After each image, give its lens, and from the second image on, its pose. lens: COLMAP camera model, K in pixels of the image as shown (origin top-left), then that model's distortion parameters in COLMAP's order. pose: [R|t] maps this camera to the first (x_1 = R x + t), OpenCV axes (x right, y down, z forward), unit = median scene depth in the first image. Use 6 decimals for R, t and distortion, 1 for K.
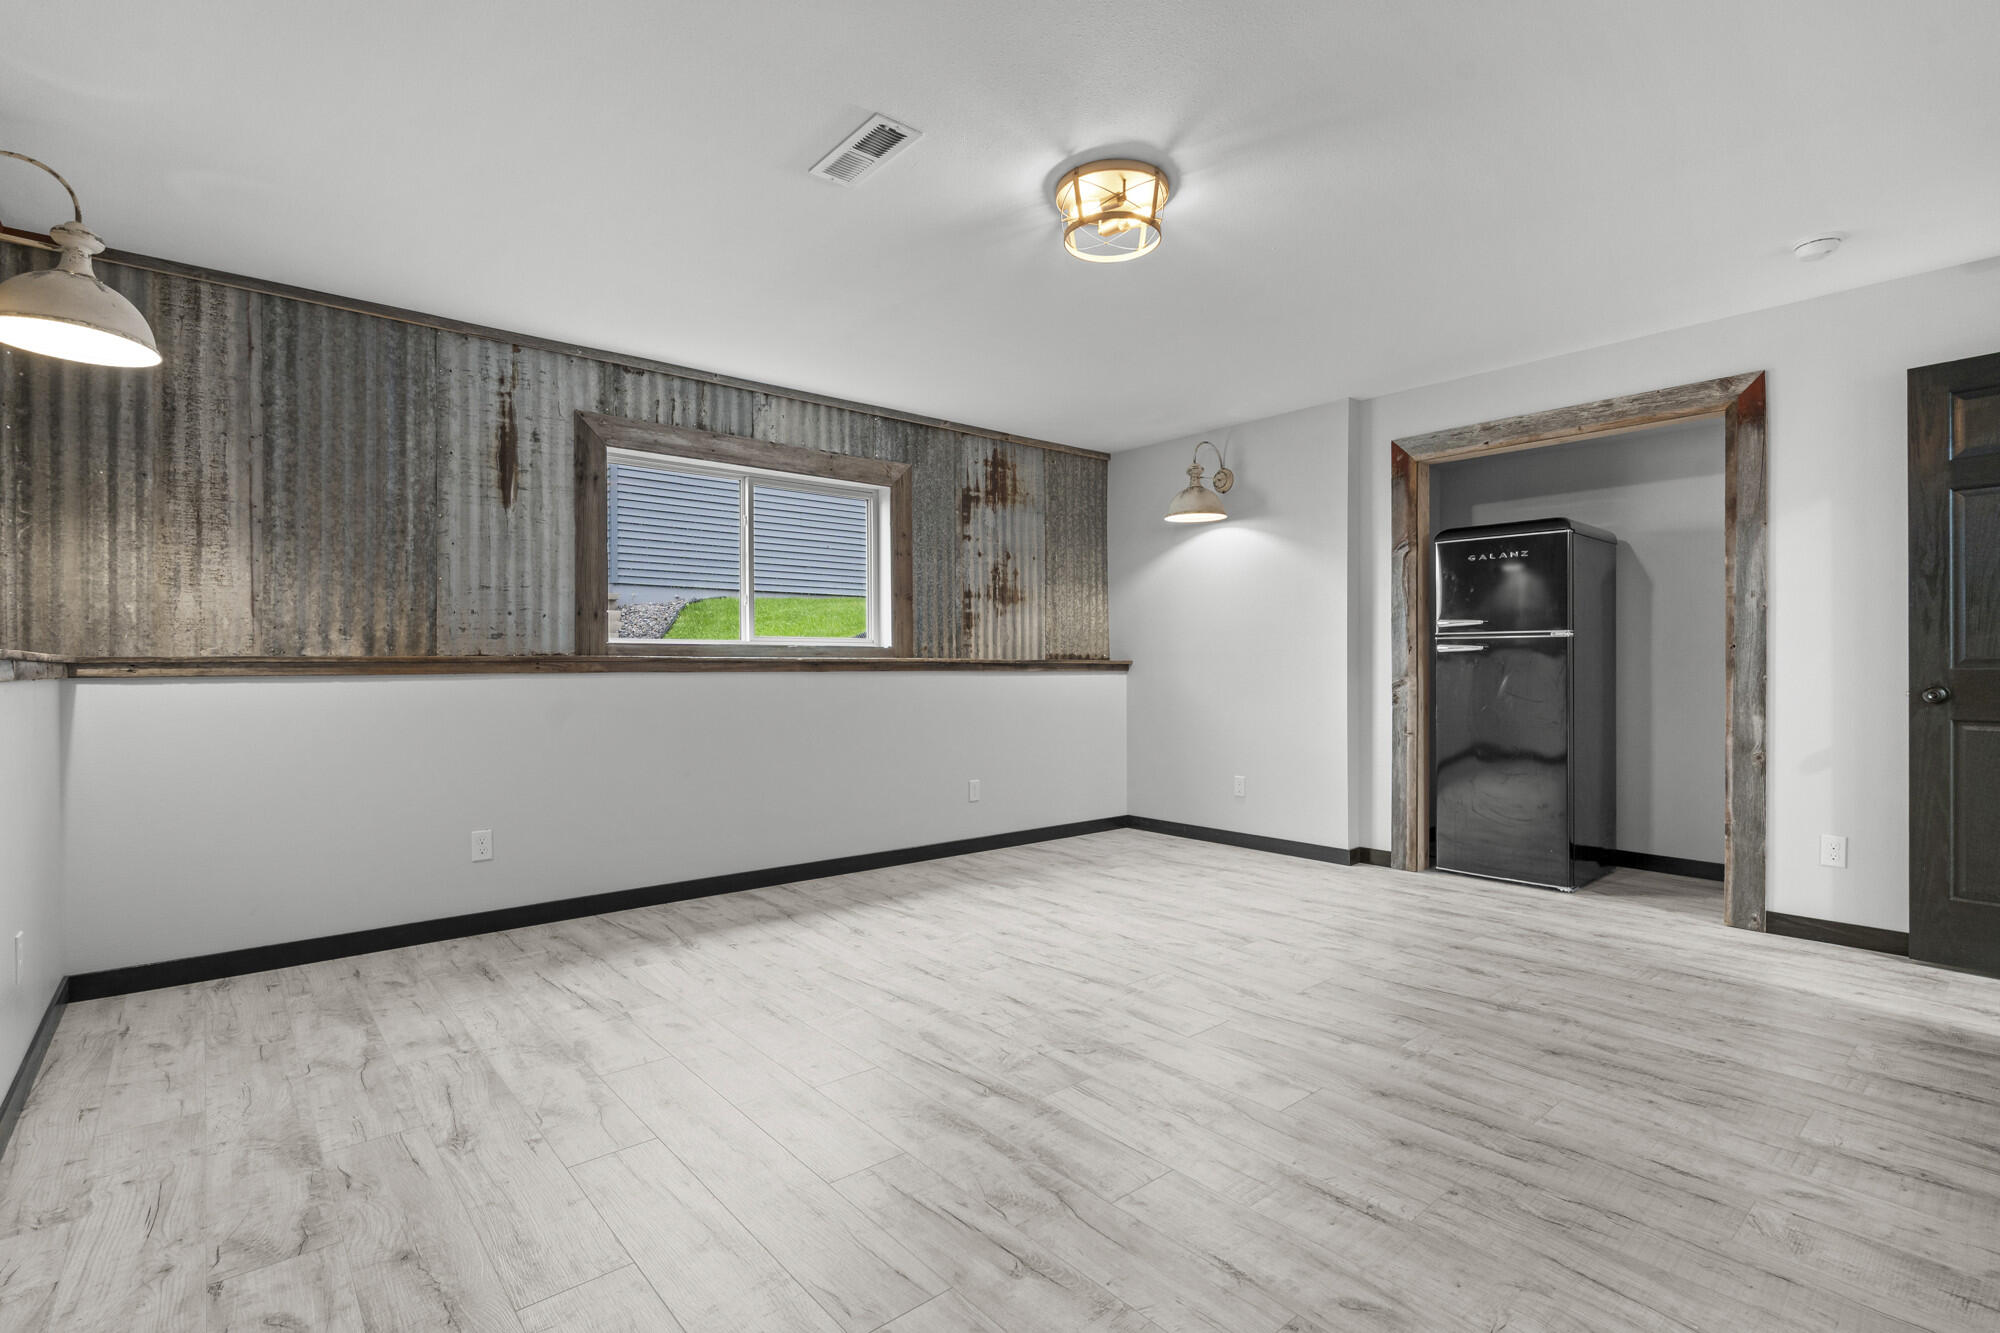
lens RADIAL K [[931.8, 0, 1000.0], [0, 931.8, 666.5], [0, 0, 1]] dist [-0.002632, -0.000501]
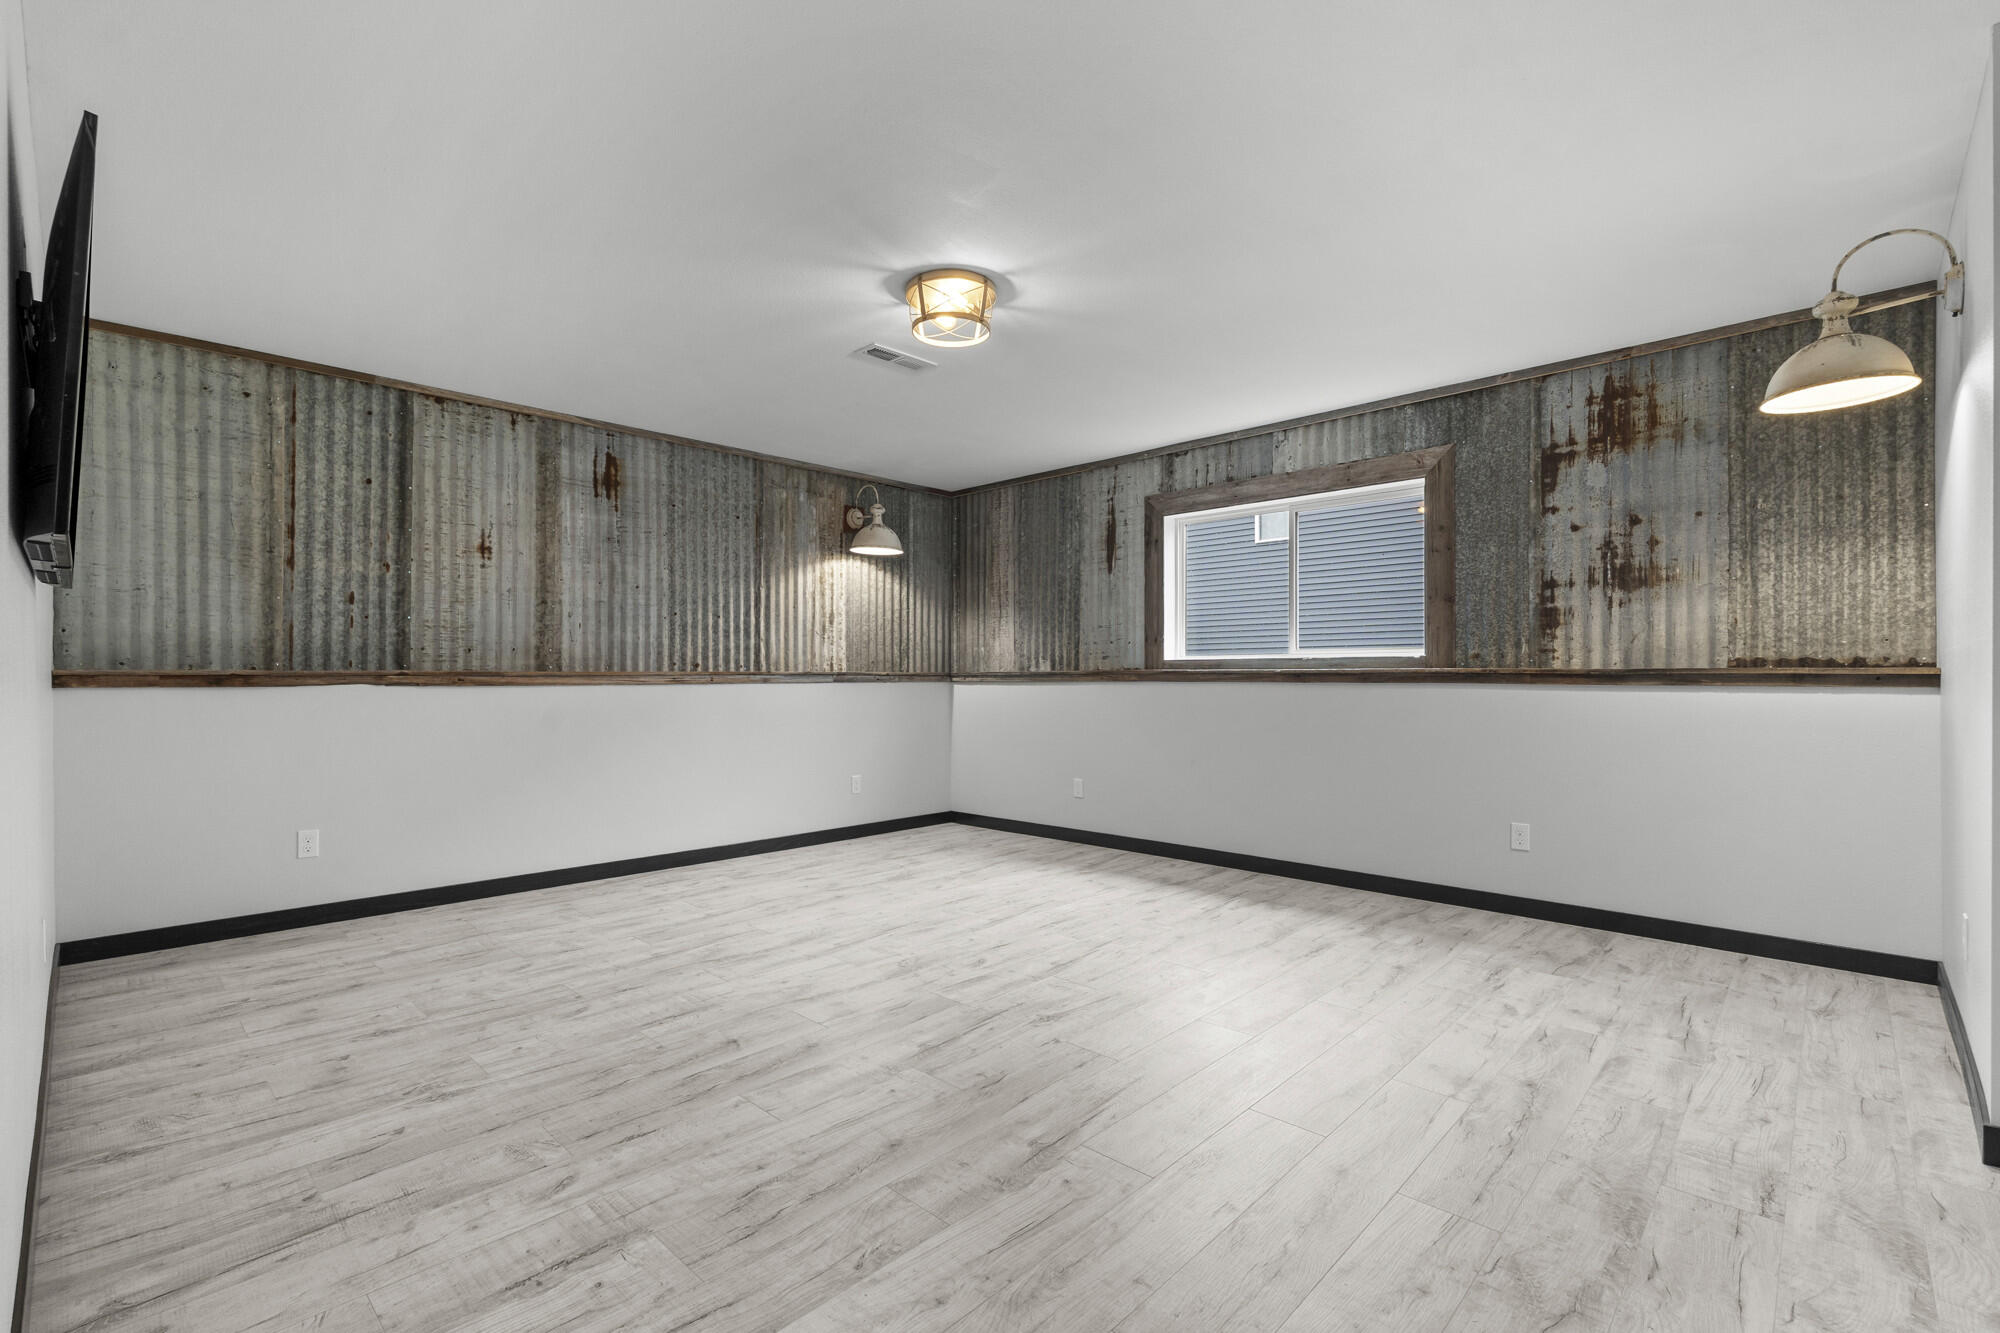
lens RADIAL K [[893.3, 0, 994.0], [0, 893.3, 678.7], [0, 0, 1]] dist [-0.010267, 0.000671]
pose [[0.099725, 0.003405, -0.995009, 0.873541], [-0.000434, 0.999994, 0.003378, -0.002309], [0.995015, 0.000095, 0.099726, 0.632855]]
